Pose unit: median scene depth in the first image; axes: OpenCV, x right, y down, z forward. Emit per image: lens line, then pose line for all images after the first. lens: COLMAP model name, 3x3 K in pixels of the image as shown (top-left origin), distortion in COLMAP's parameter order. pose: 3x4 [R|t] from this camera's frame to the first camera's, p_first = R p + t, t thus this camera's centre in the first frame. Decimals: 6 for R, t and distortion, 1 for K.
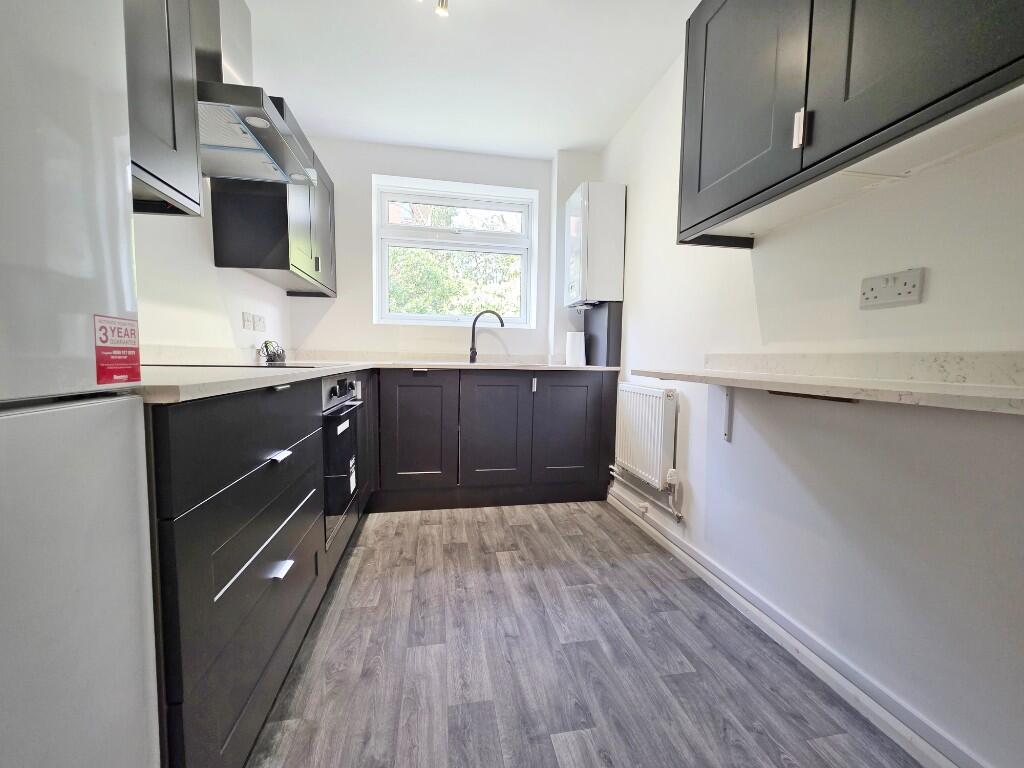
lens RADIAL K [[421.7, 0, 510.6], [0, 421.7, 389.2], [0, 0, 1]] dist [-0.001768, 0.002755]
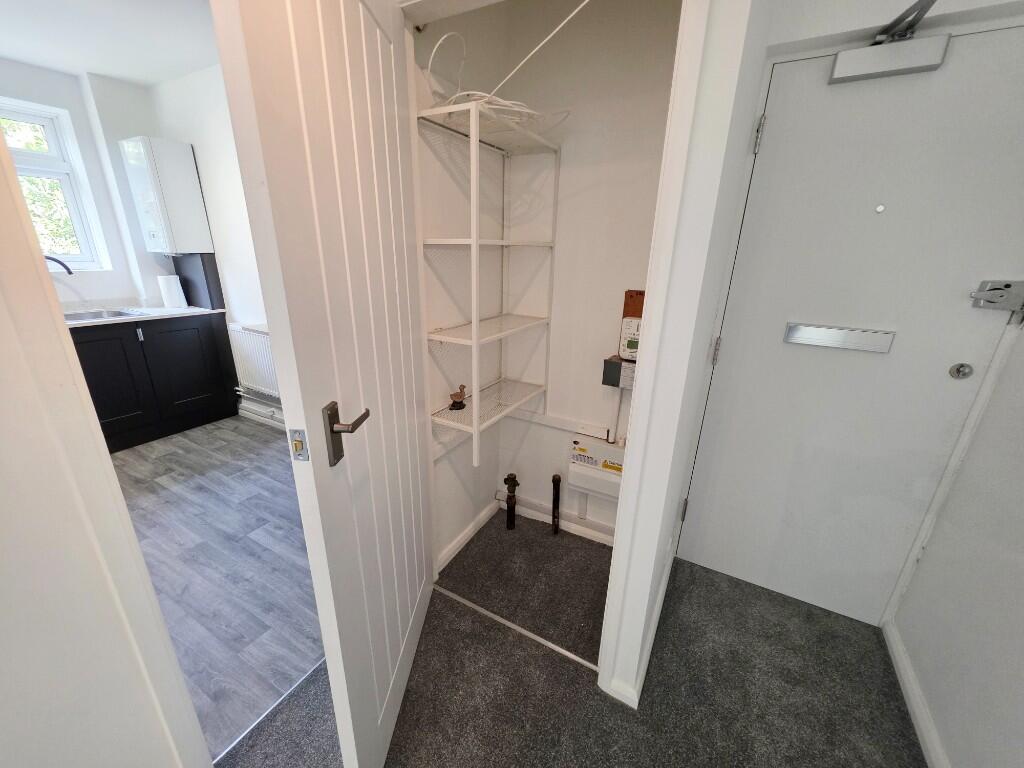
lens RADIAL K [[411.1, 0, 513.8], [0, 411.1, 391.2], [0, 0, 1]] dist [-0.000011, 0.000135]
pose [[0.637335, -0.250819, 0.728625, -0.169665], [0.045552, 0.956154, 0.289299, -0.163892], [-0.769240, -0.151190, 0.620816, -0.525658]]
